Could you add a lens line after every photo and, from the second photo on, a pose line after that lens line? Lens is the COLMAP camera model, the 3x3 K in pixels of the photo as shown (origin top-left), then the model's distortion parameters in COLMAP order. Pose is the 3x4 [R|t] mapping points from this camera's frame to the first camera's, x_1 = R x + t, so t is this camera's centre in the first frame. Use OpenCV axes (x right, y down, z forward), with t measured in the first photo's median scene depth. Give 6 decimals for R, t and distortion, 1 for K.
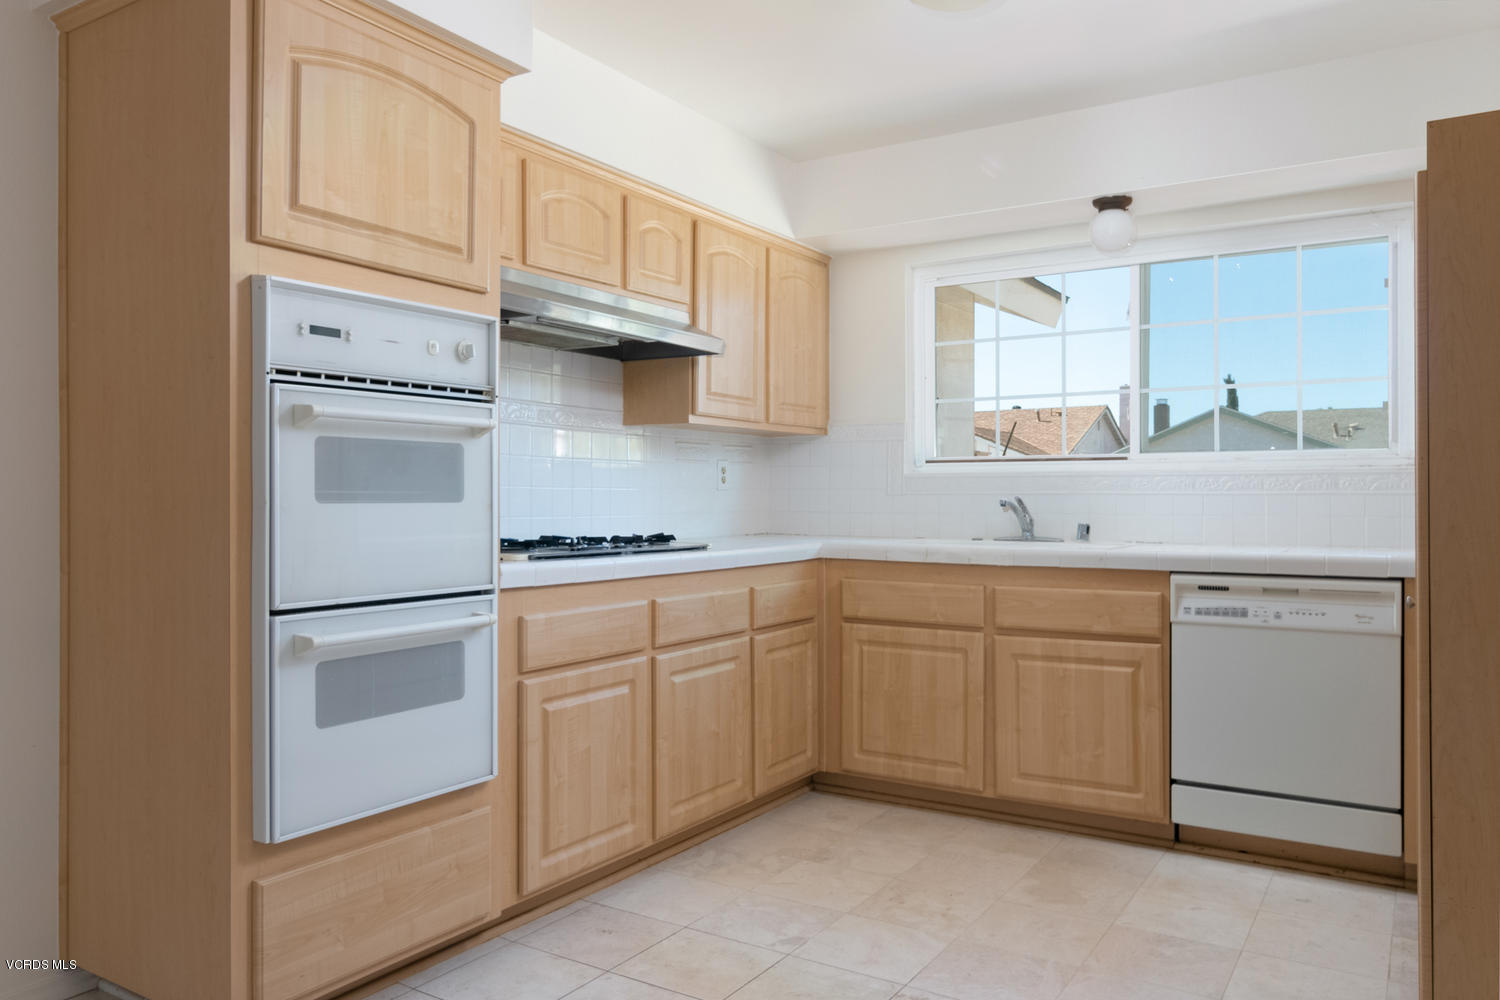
lens RADIAL K [[1077.0, 0, 750.0], [0, 1077.0, 500.0], [0, 0, 1]] dist [-0.004399, 0.000410]
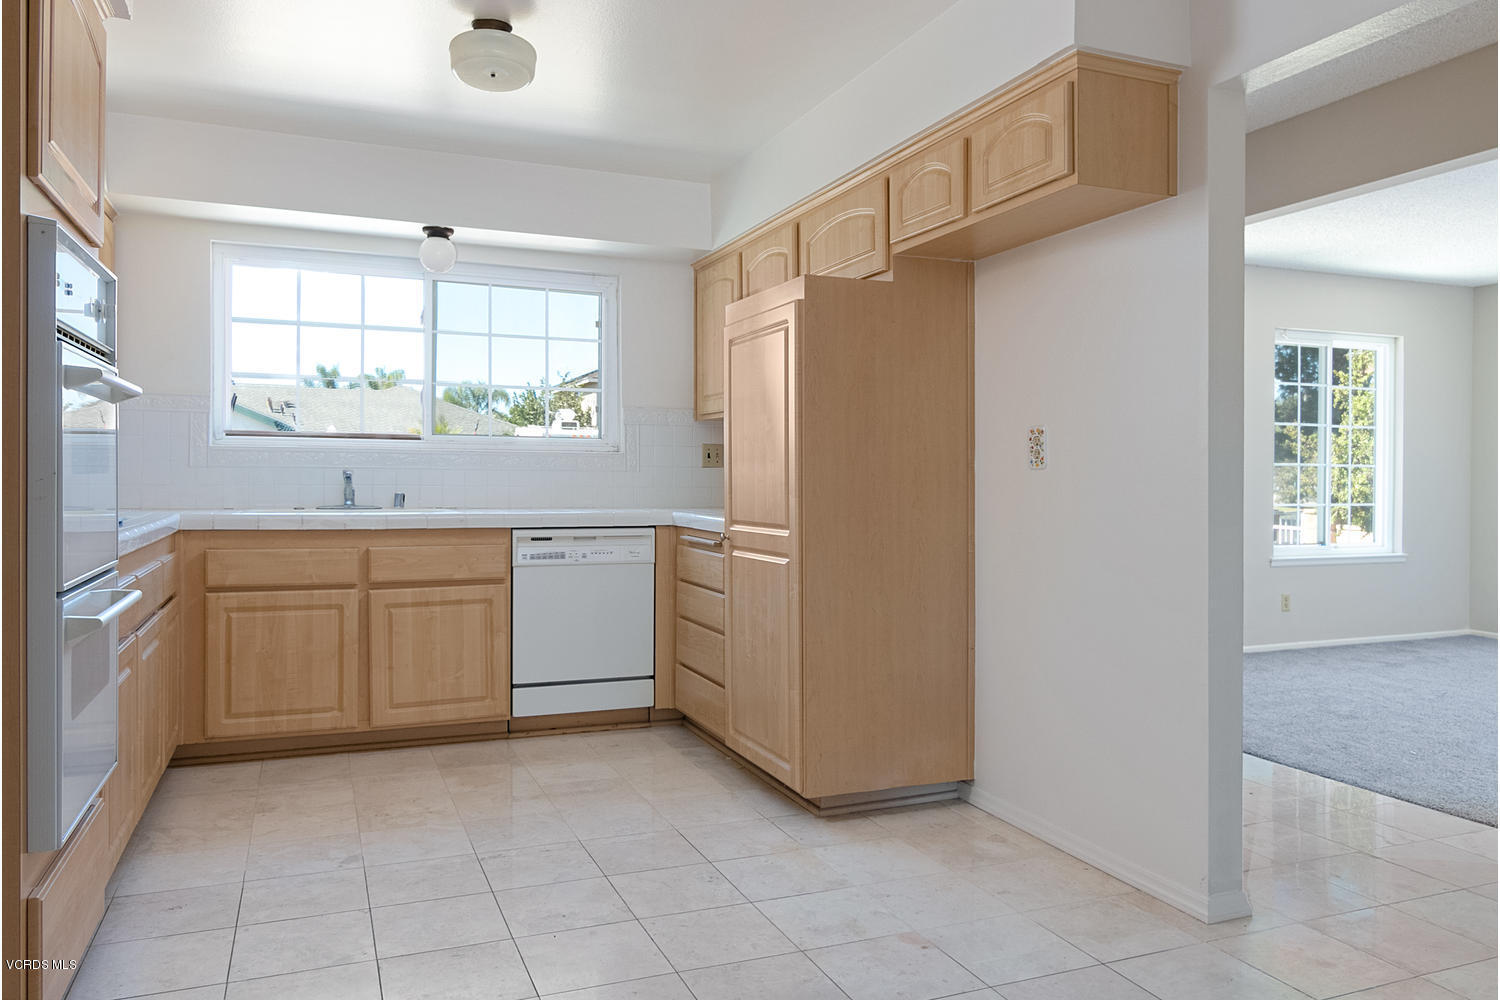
lens RADIAL K [[1084.3, 0, 754.4], [0, 1084.3, 477.7], [0, 0, 1]] dist [-0.003306, 0.000356]
pose [[0.572337, 0.001546, 0.820017, -0.595576], [-0.007409, 0.999967, 0.003286, -0.002187], [-0.819985, -0.007956, 0.572330, -0.005080]]
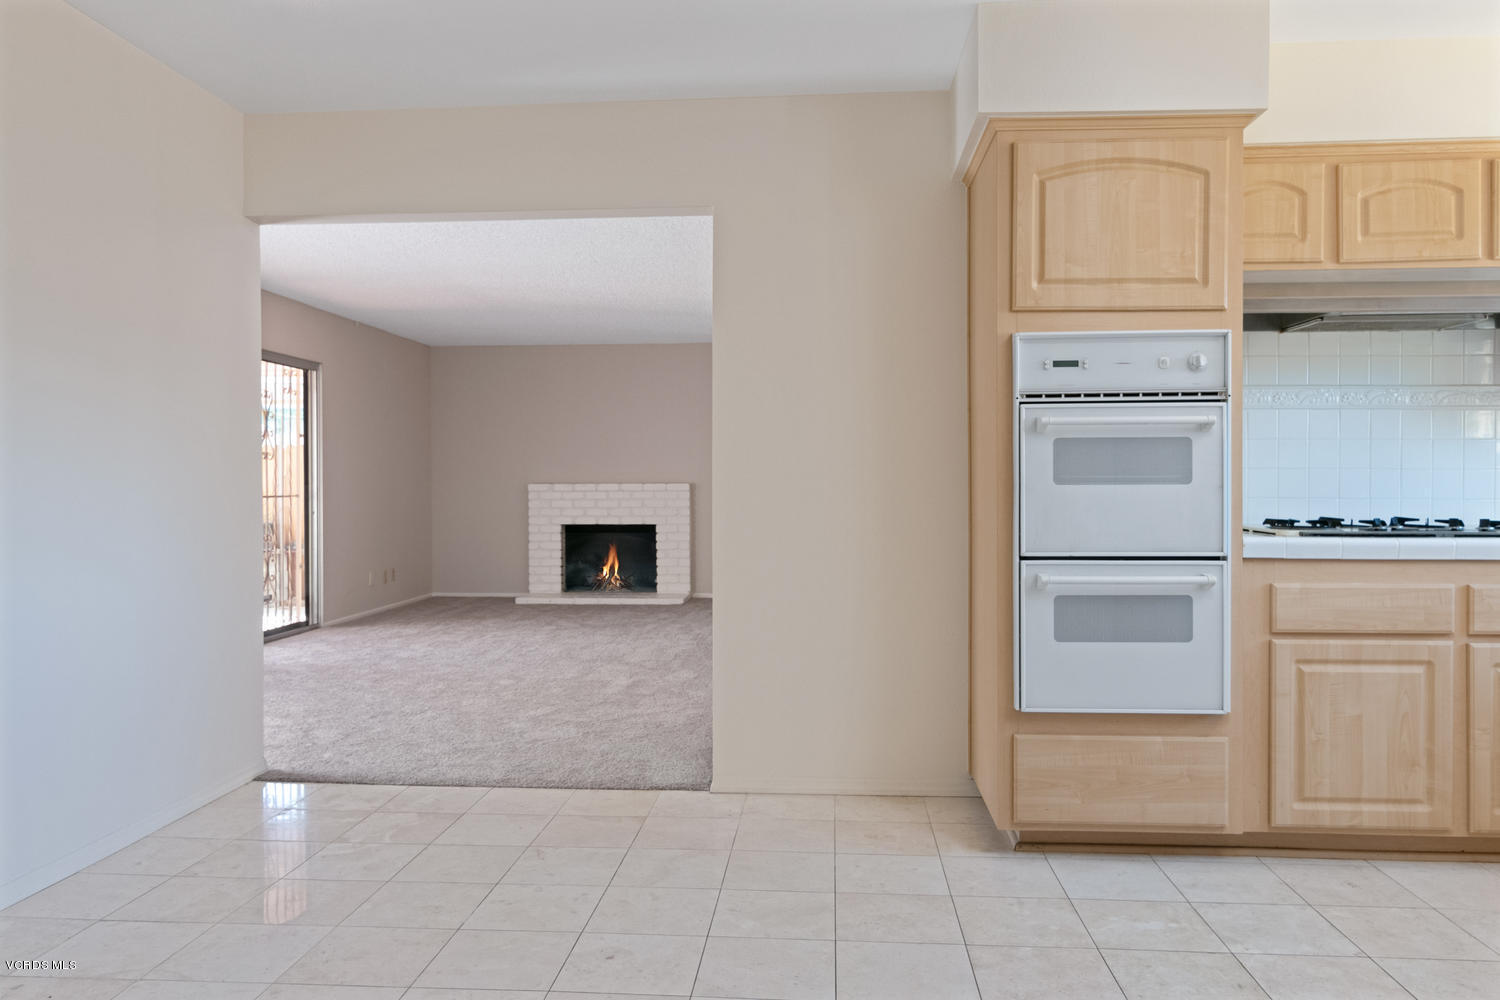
lens RADIAL K [[1077.0, 0, 750.0], [0, 1077.0, 500.0], [0, 0, 1]] dist [-0.004399, 0.000410]
pose [[0.477817, 0.012716, -0.878367, 0.475972], [0.001712, 0.999880, 0.015407, 0.000130], [0.878458, -0.008866, 0.477738, -0.032593]]
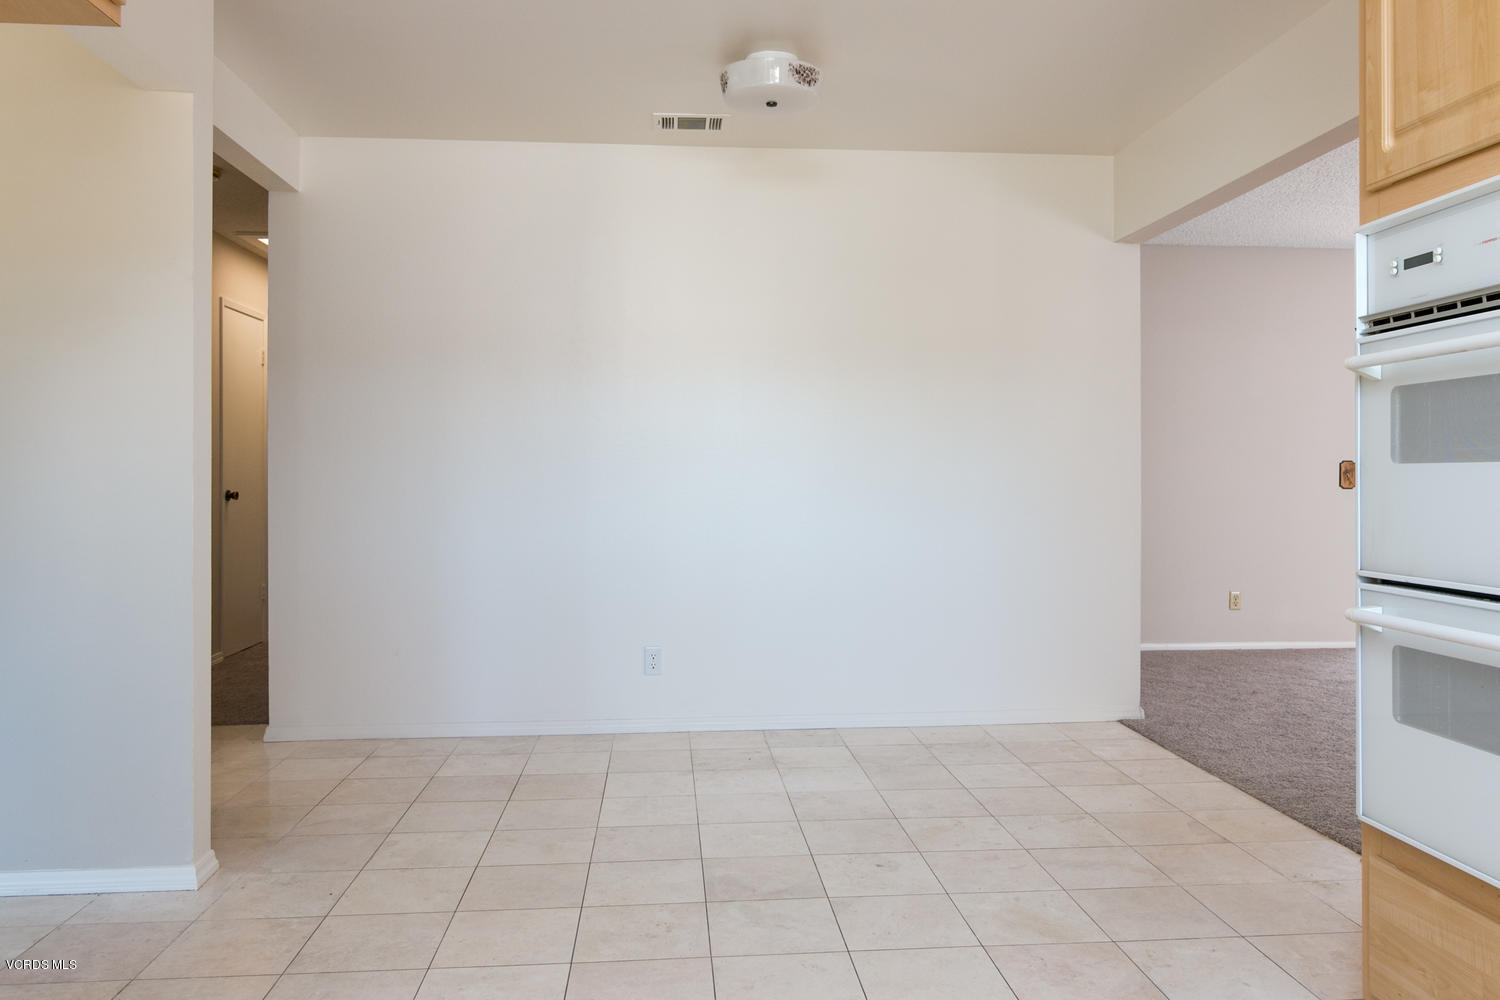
lens RADIAL K [[1084.3, 0, 754.4], [0, 1084.3, 477.7], [0, 0, 1]] dist [-0.003306, 0.000356]
pose [[-0.793019, 0.003125, -0.609189, 0.393315], [0.002143, 0.999995, 0.002340, 0.008214], [0.609193, 0.000550, -0.793022, 0.986511]]
